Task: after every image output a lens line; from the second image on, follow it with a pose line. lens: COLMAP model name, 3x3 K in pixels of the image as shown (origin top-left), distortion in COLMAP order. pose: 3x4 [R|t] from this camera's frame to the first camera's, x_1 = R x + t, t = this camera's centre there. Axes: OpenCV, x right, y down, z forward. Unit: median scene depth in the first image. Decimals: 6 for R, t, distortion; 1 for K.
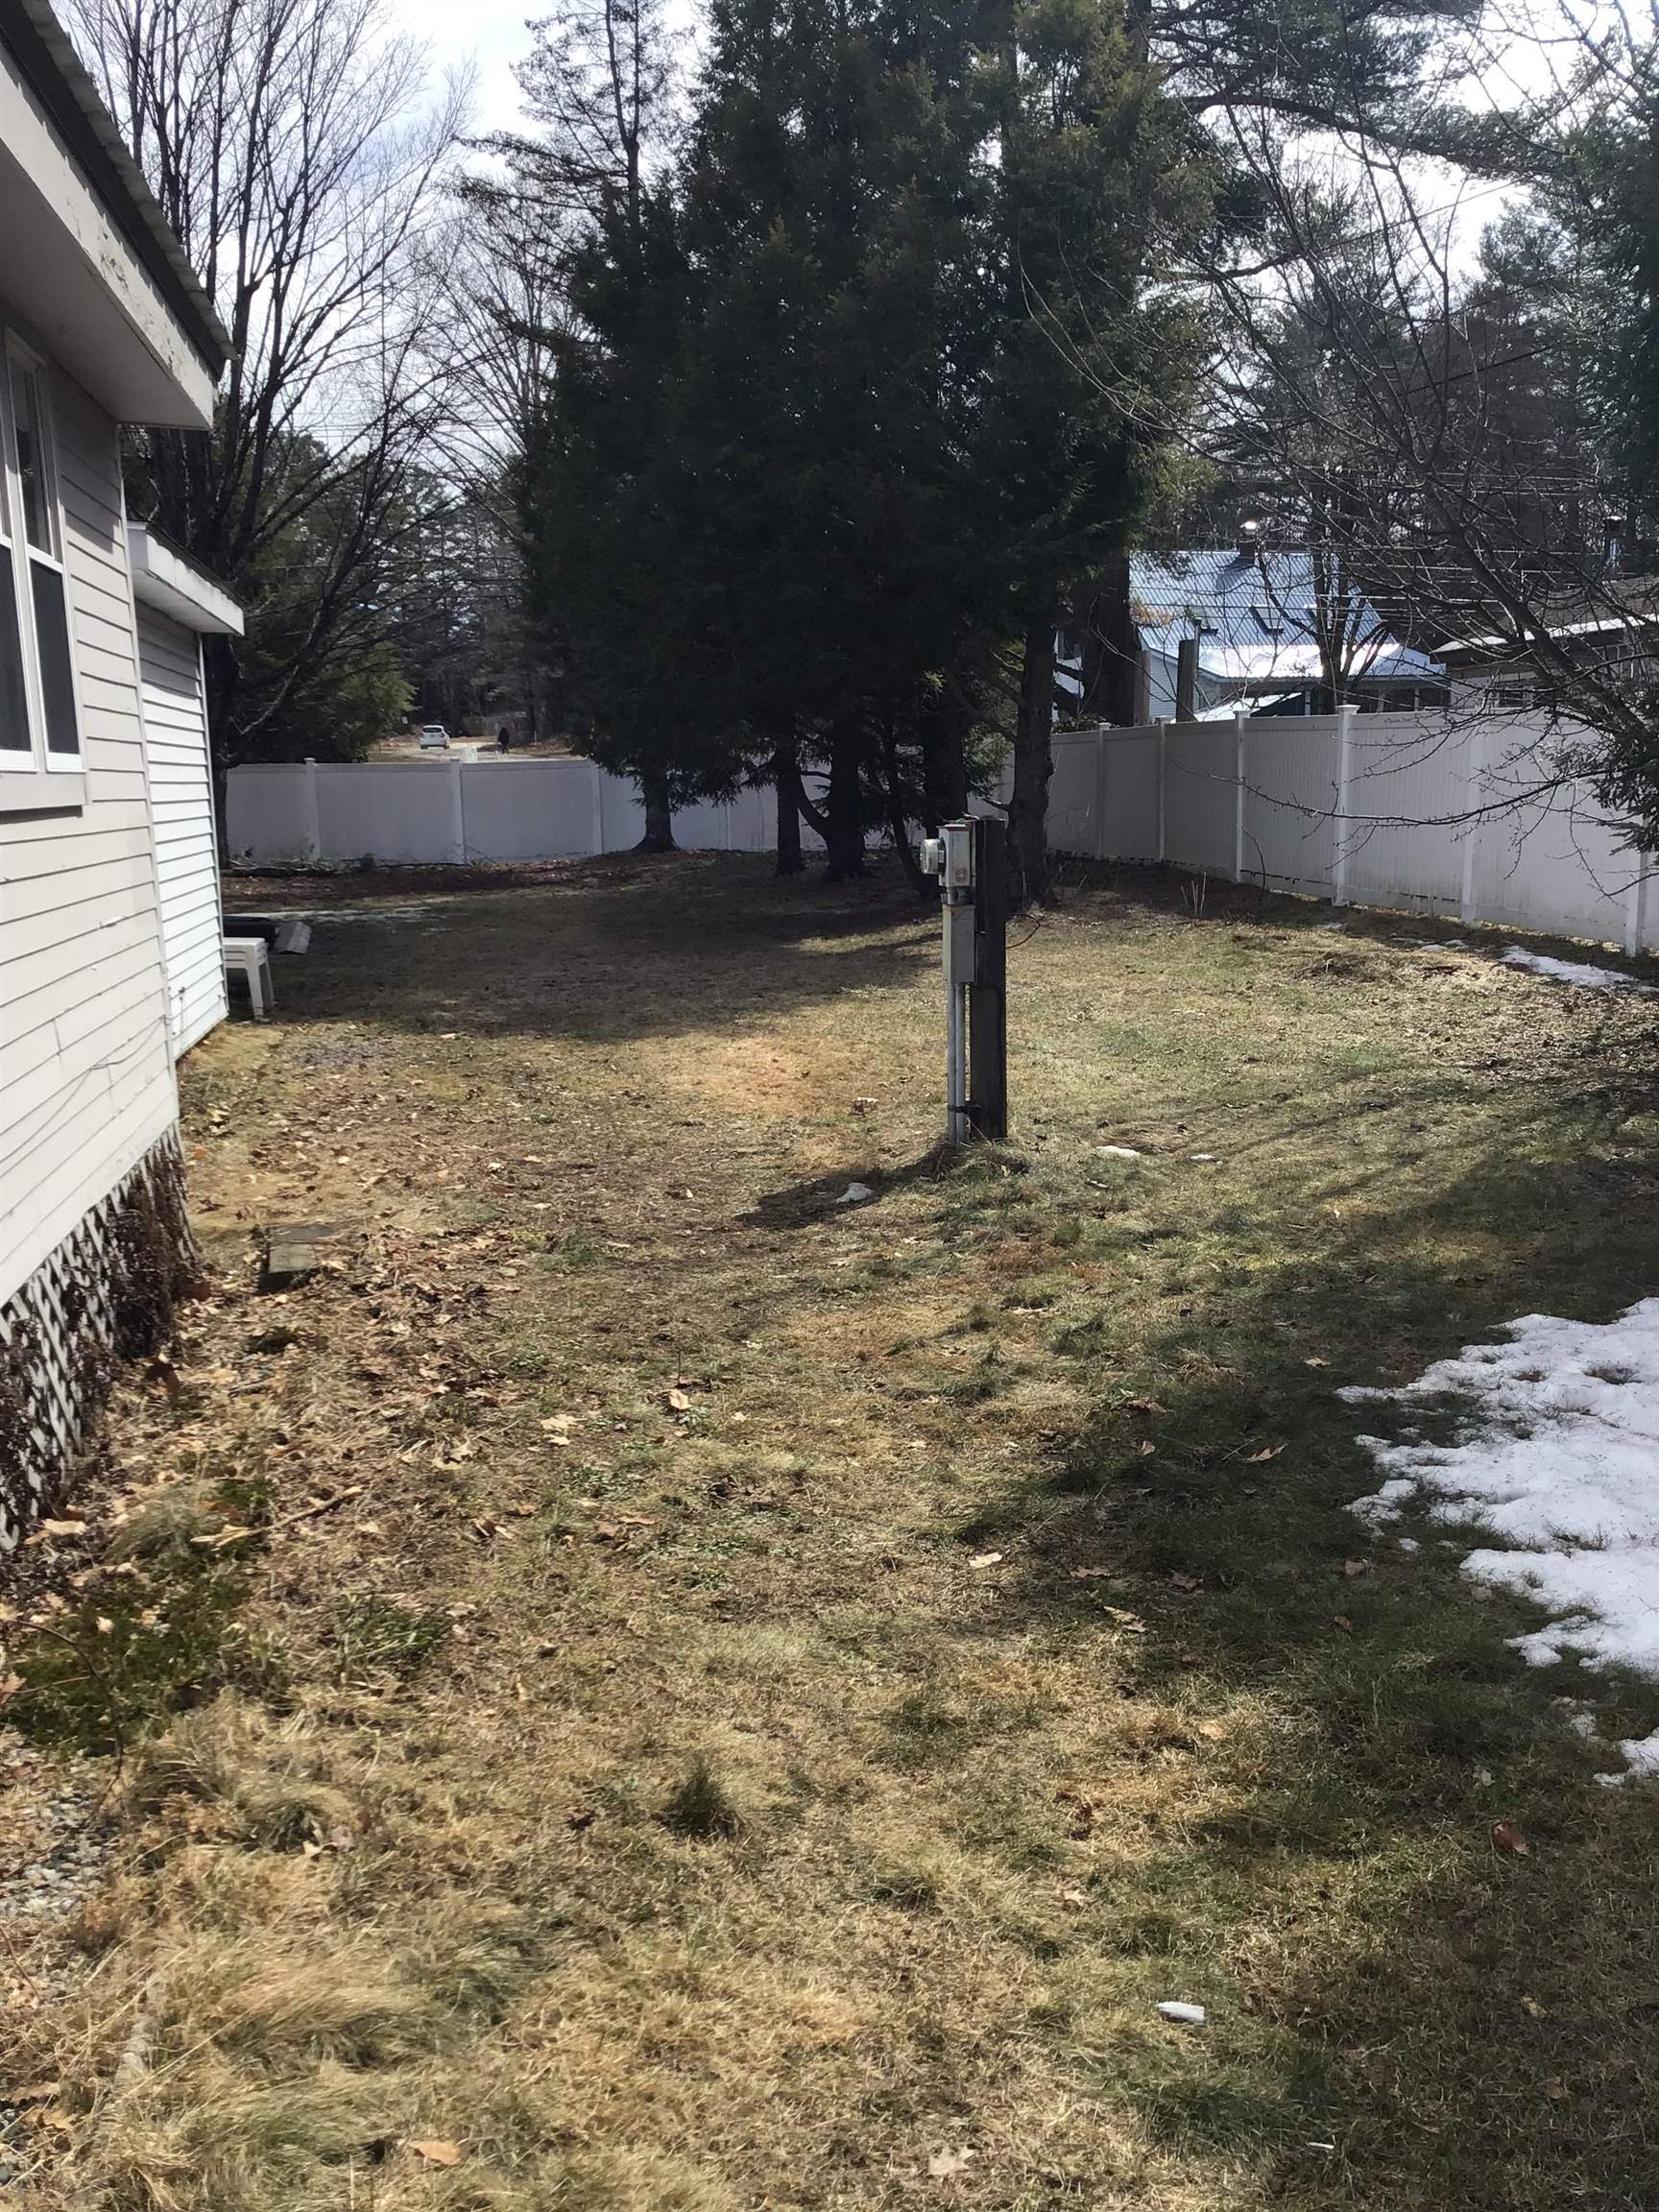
lens RADIAL K [[1932.4, 0, 829.5], [0, 1932.4, 1106.0], [0, 0, 1]] dist [0.086076, -0.167631]
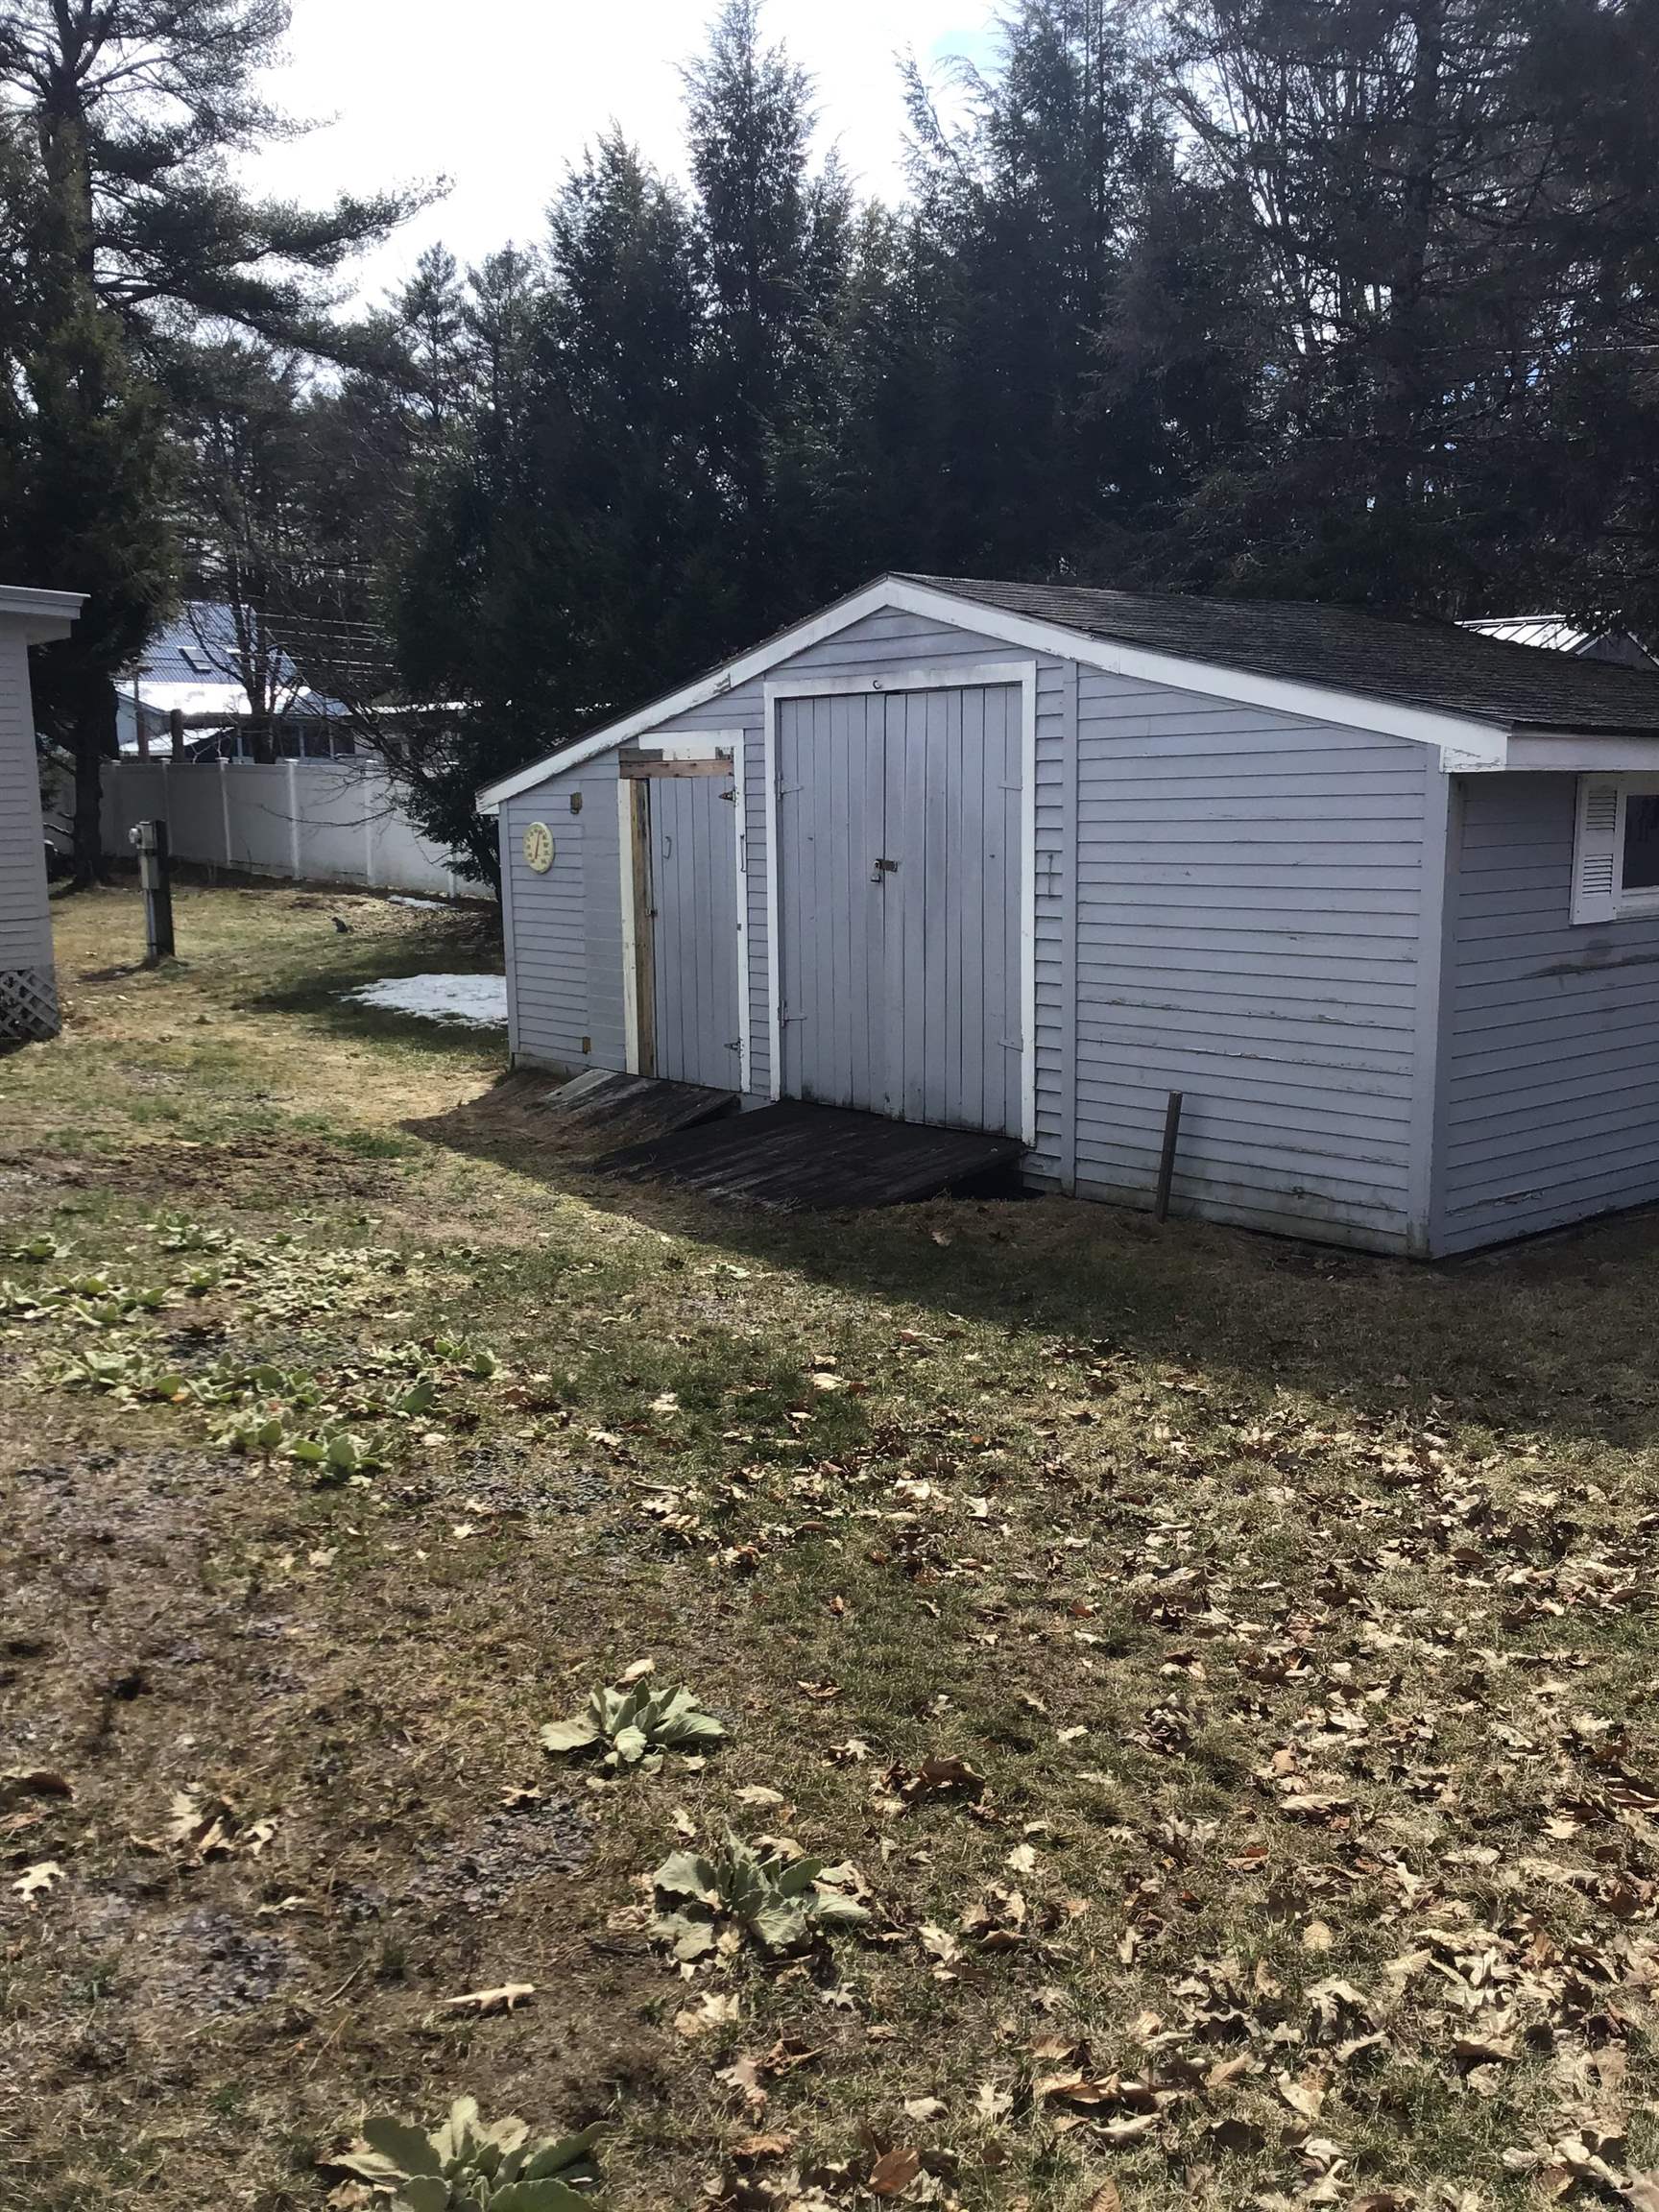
lens RADIAL K [[1932.4, 0, 829.5], [0, 1932.4, 1106.0], [0, 0, 1]] dist [0.086076, -0.167631]
pose [[0.861856, -0.071277, 0.502119, -0.240969], [0.077498, 0.996956, 0.008500, 0.135901], [-0.501196, 0.031587, 0.864757, -0.818314]]
